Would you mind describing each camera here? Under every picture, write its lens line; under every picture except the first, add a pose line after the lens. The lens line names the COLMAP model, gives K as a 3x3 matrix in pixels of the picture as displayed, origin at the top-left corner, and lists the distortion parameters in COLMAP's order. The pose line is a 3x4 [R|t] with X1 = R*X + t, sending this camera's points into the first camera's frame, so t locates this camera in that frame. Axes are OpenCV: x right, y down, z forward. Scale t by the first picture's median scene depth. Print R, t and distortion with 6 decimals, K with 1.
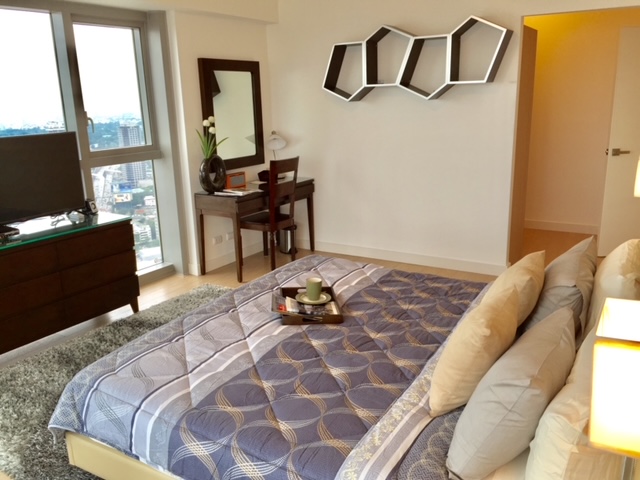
lens RADIAL K [[554.0, 0, 320.0], [0, 554.0, 238.7], [0, 0, 1]] dist [0.015337, 0.007802]
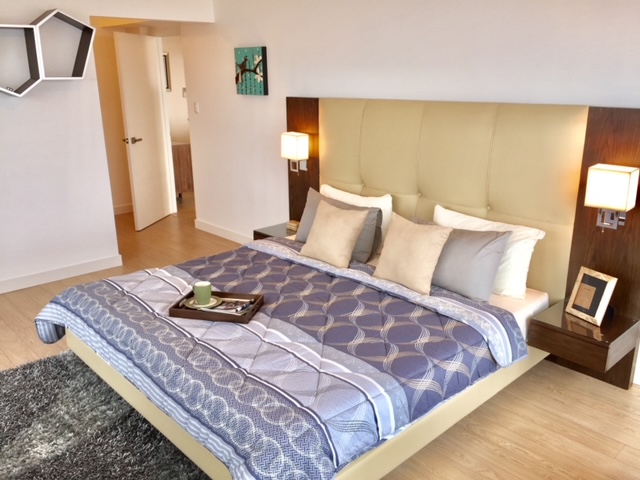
lens RADIAL K [[554.0, 0, 318.9], [0, 554.0, 241.1], [0, 0, 1]] dist [0.015337, 0.007802]
pose [[0.295893, -0.258560, 0.919562, -0.867061], [0.249085, 0.950249, 0.187039, -0.134069], [-0.922174, 0.173706, 0.345575, 0.482821]]
